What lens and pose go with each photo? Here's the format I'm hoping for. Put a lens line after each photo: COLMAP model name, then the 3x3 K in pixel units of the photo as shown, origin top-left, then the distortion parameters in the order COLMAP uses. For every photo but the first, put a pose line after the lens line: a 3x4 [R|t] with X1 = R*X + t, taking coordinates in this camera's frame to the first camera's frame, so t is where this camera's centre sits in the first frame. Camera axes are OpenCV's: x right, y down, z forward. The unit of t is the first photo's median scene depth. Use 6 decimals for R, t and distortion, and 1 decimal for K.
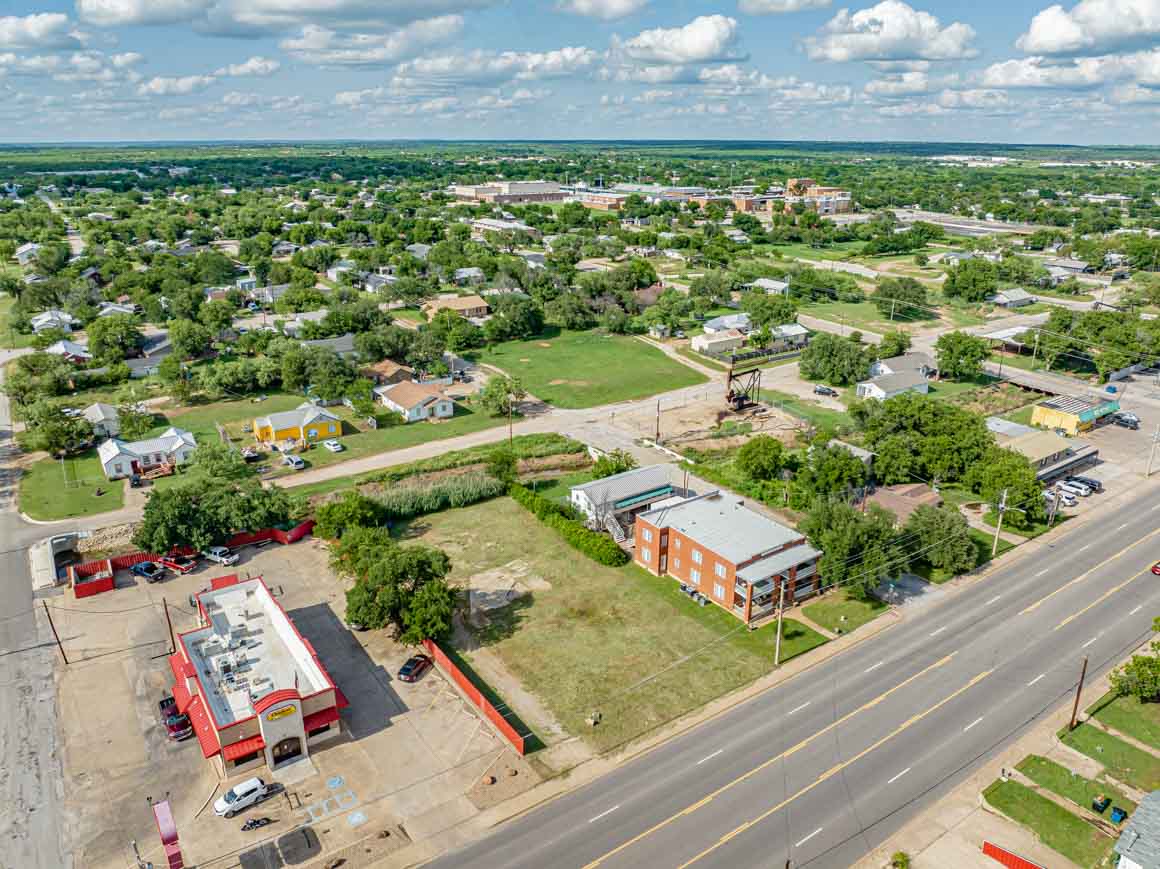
lens RADIAL K [[817.7, 0, 584.8], [0, 817.7, 440.4], [0, 0, 1]] dist [-0.043928, 0.012441]
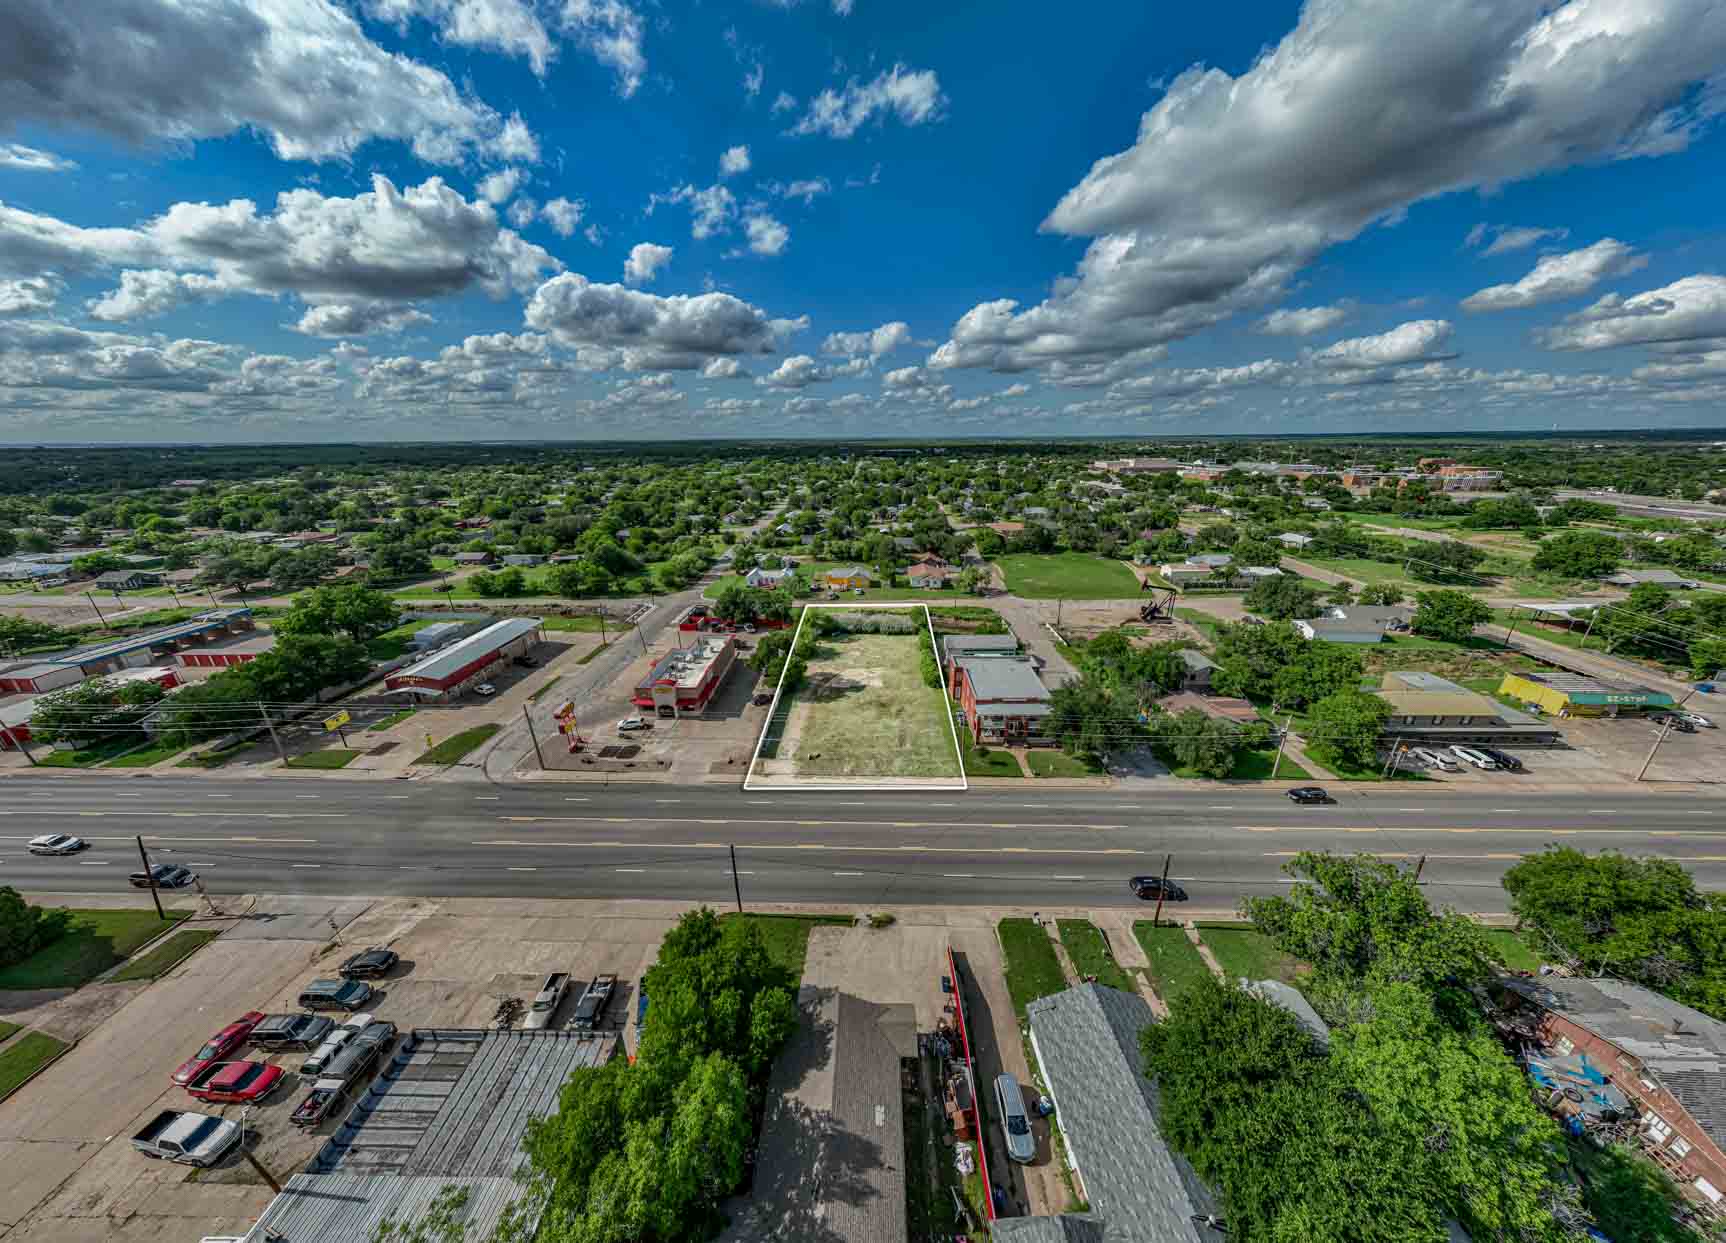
lens RADIAL K [[515.3, 0, 862.4], [0, 515.3, 618.7], [0, 0, 1]] dist [0.001288, -0.000030]
pose [[0.807774, 0.186173, -0.559322, 0.285136], [-0.194944, 0.979800, 0.044593, 0.011991], [0.556326, 0.073016, 0.827750, 0.108251]]
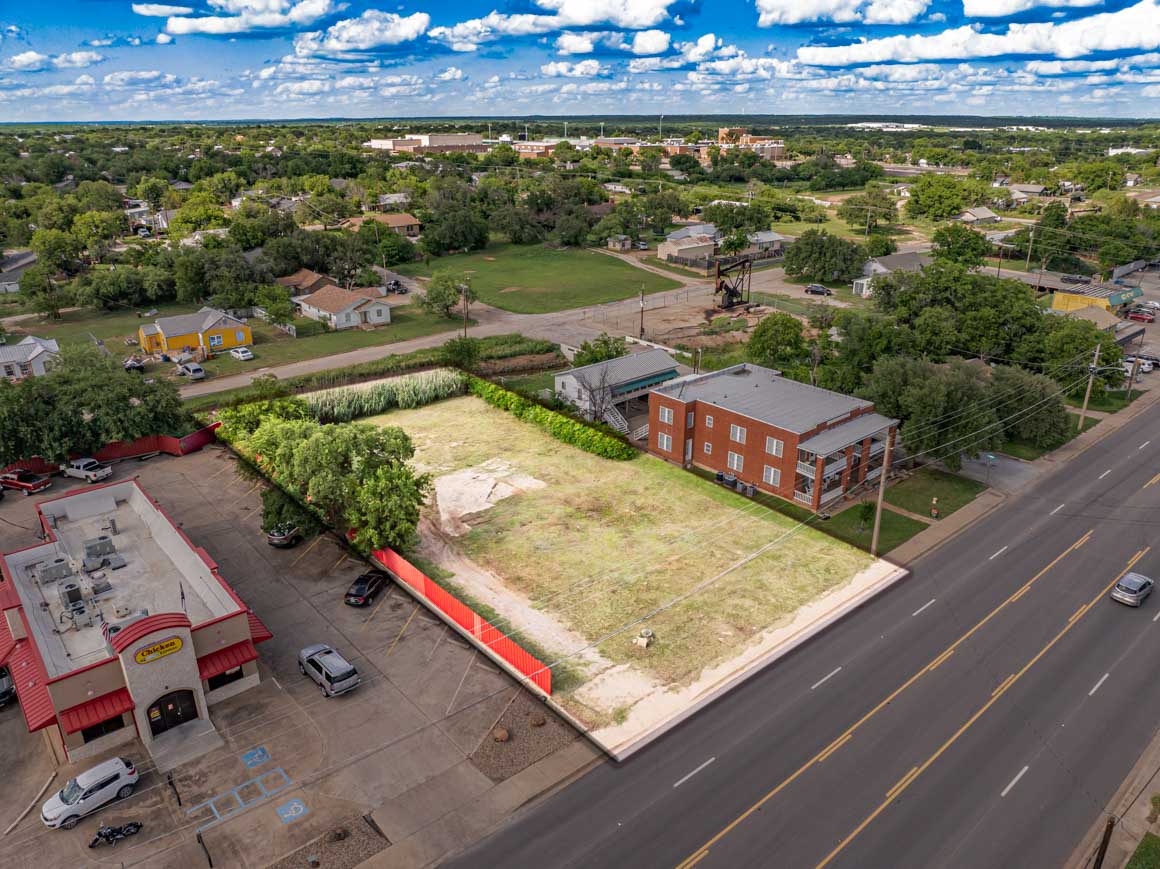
lens RADIAL K [[817.7, 0, 585.1], [0, 817.7, 437.7], [0, 0, 1]] dist [-0.043928, 0.012441]
pose [[0.995158, -0.041204, 0.089232, -0.044778], [0.039349, 0.998973, 0.022443, 0.076966], [-0.090065, -0.018823, 0.995758, 0.161129]]
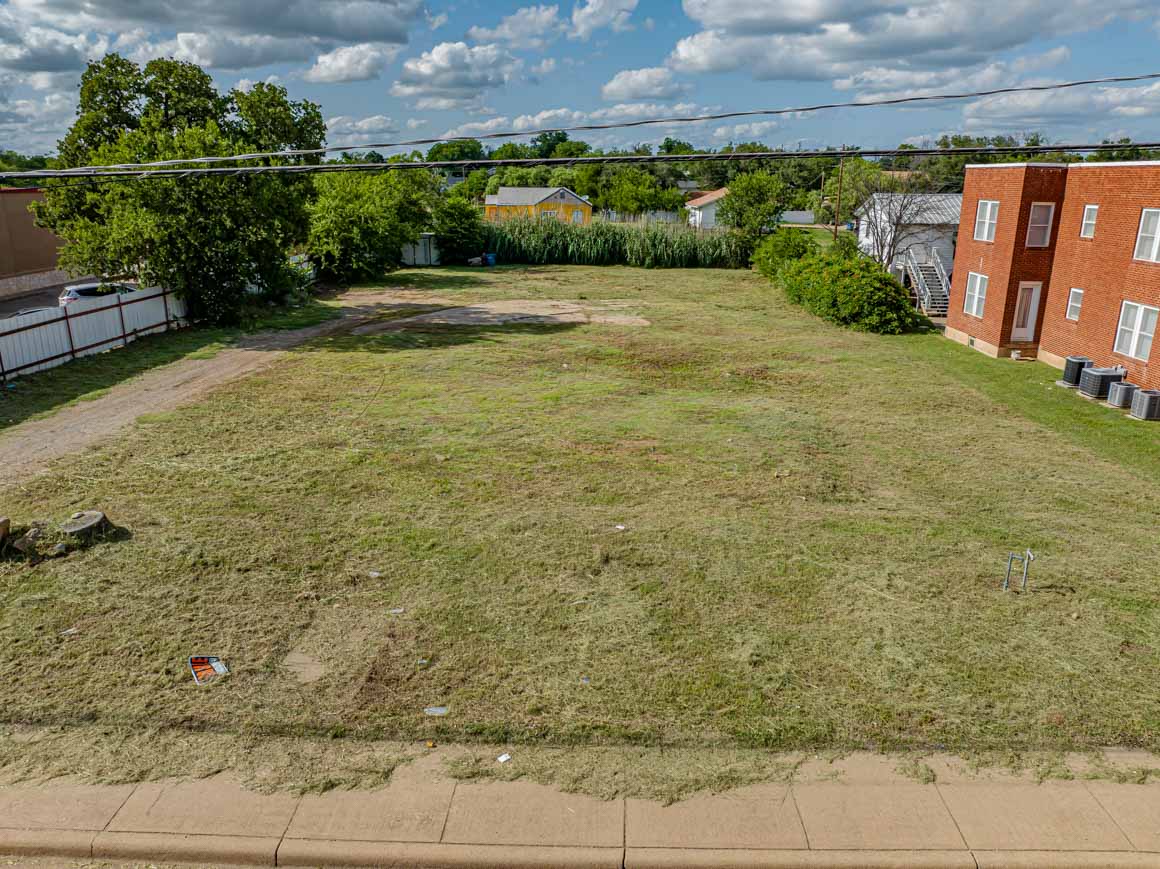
lens RADIAL K [[817.7, 0, 581.0], [0, 817.7, 434.0], [0, 0, 1]] dist [-0.043928, 0.012441]
pose [[0.807750, 0.174946, -0.562968, 0.089494], [-0.208087, 0.978096, 0.005385, 0.145644], [0.551579, 0.112797, 0.826461, 0.448807]]
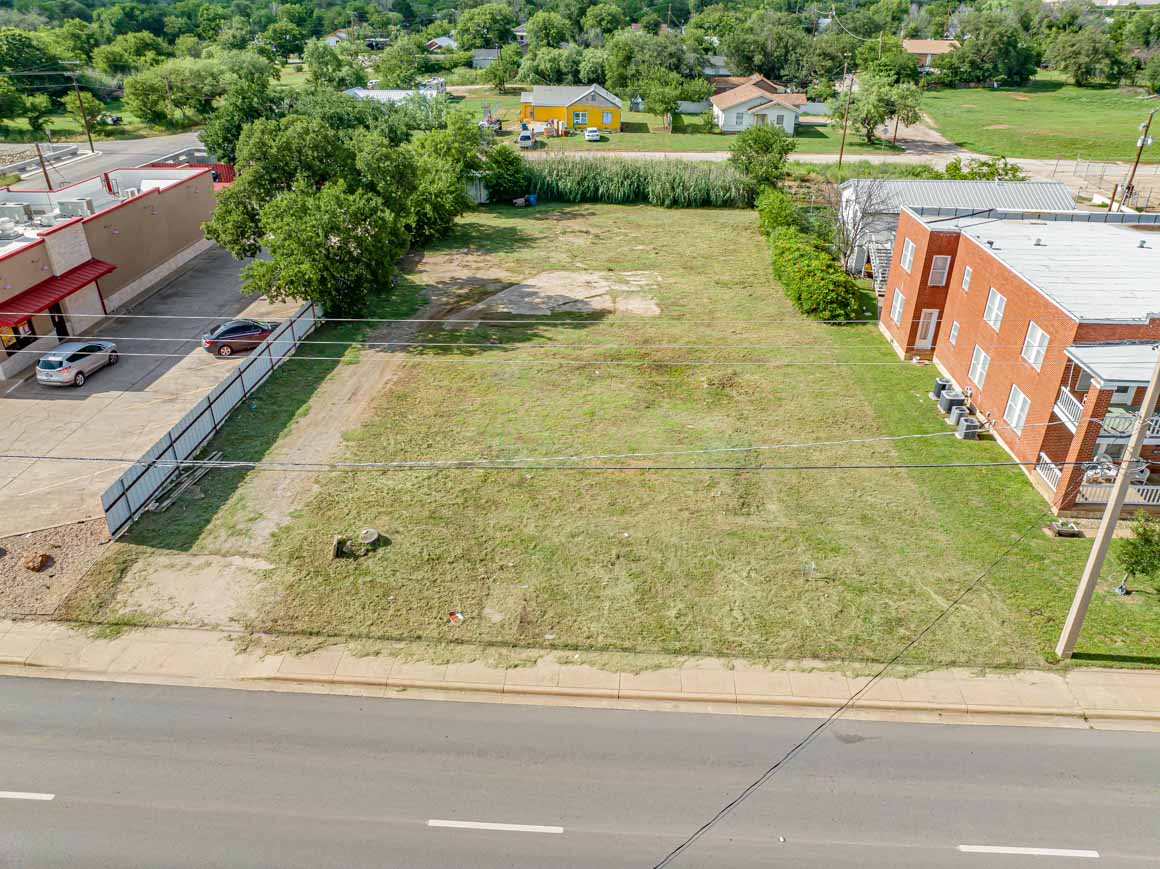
lens RADIAL K [[817.7, 0, 580.2], [0, 817.7, 434.2], [0, 0, 1]] dist [-0.043928, 0.012441]
pose [[0.787180, 0.296461, -0.540795, 0.126216], [-0.216254, 0.953893, 0.208141, 0.099996], [0.577566, -0.046896, 0.814996, 0.376759]]
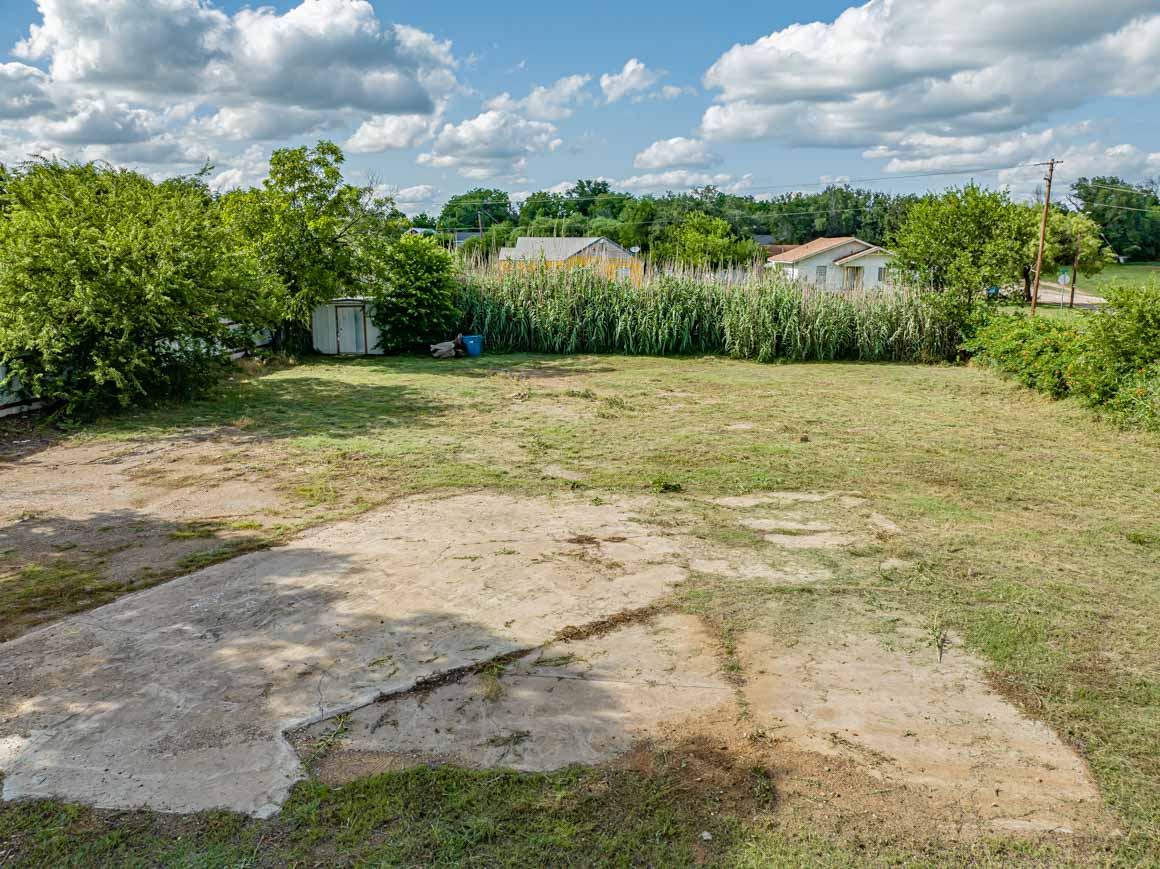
lens RADIAL K [[817.7, 0, 587.2], [0, 817.7, 434.0], [0, 0, 1]] dist [-0.043928, 0.012441]
pose [[0.784681, 0.136135, -0.604766, -0.023965], [-0.216824, 0.974238, -0.062024, 0.104533], [0.580743, 0.179797, 0.793984, 0.589761]]
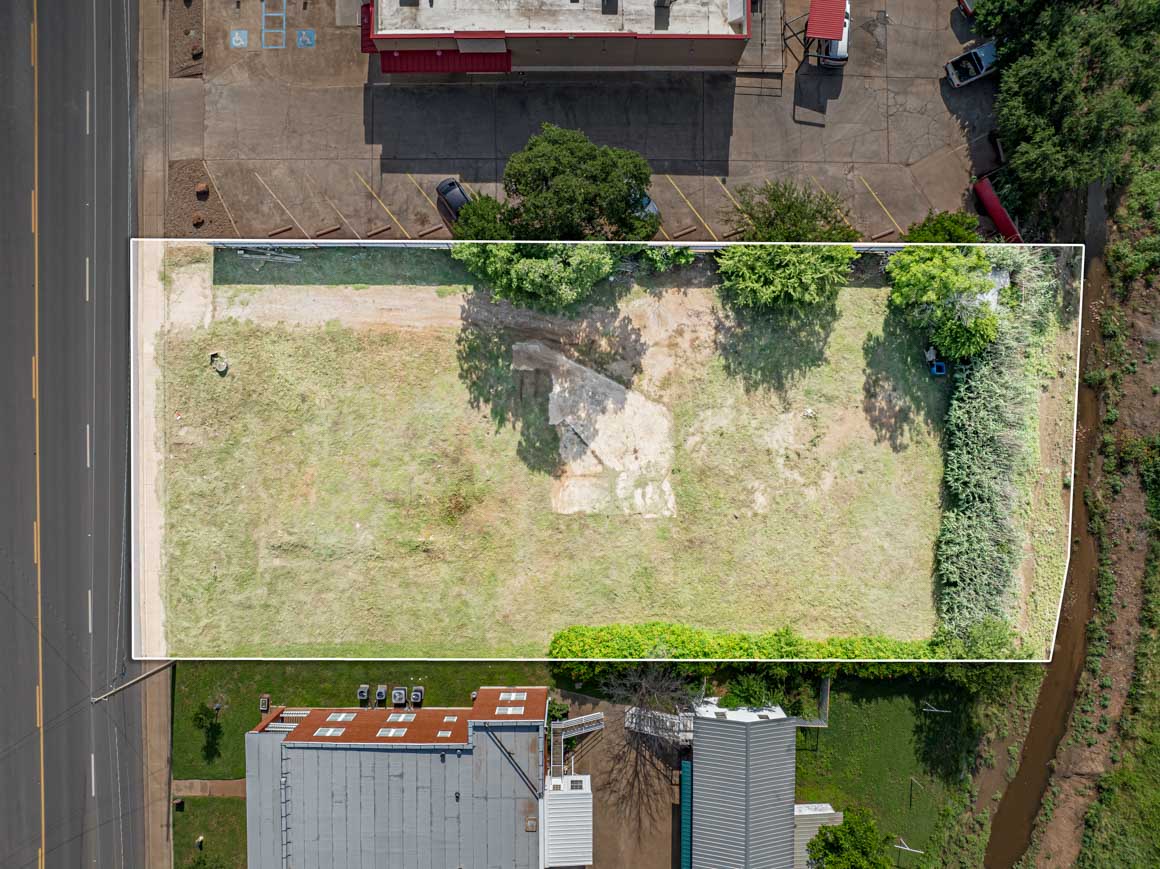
lens RADIAL K [[817.7, 0, 577.1], [0, 817.7, 435.0], [0, 0, 1]] dist [-0.043928, 0.012441]
pose [[-0.575173, 0.817950, -0.011605, -0.054903], [-0.301123, -0.198513, 0.932694, -0.222910], [0.760593, 0.539955, 0.360482, 0.494592]]
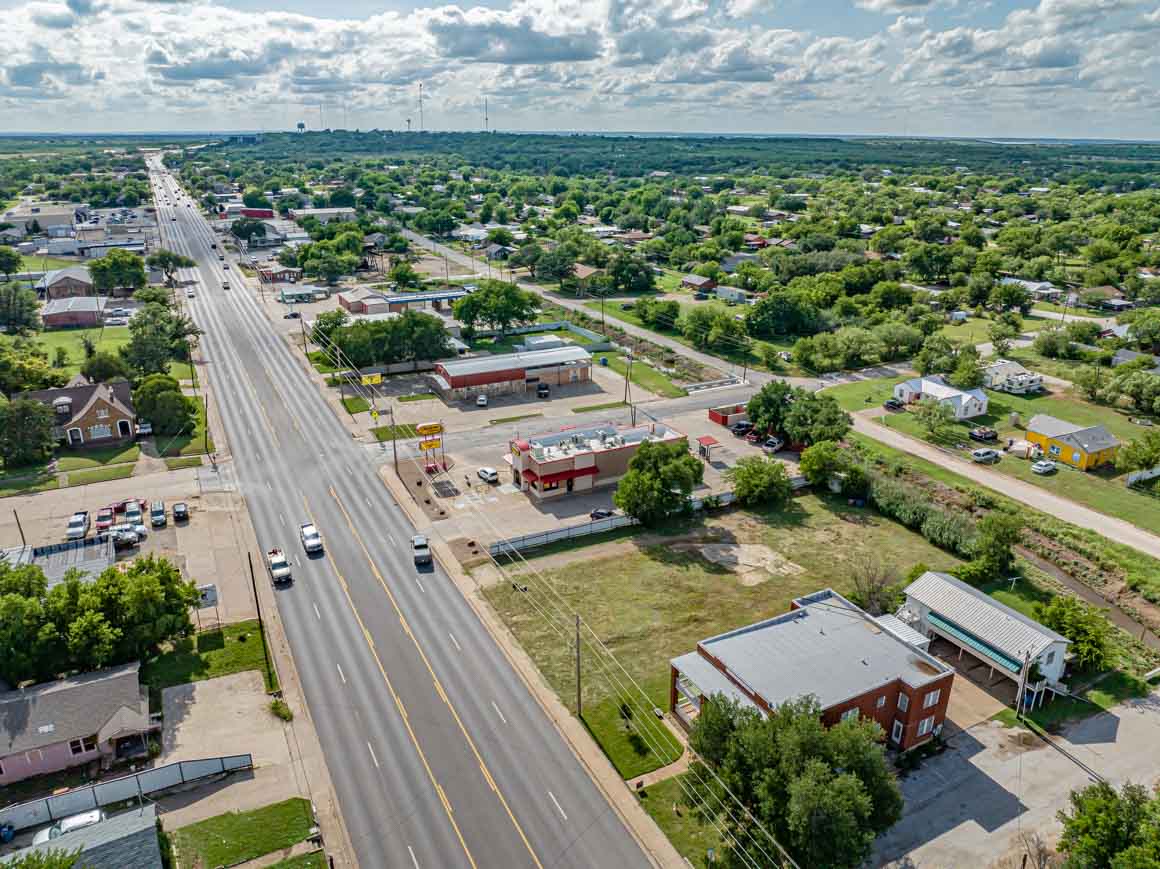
lens RADIAL K [[817.7, 0, 583.9], [0, 817.7, 421.6], [0, 0, 1]] dist [-0.043928, 0.012441]
pose [[-0.131139, 0.328357, -0.935406, 0.498831], [-0.351874, 0.866702, 0.353571, -0.153406], [0.926816, 0.375511, 0.001882, 0.483297]]
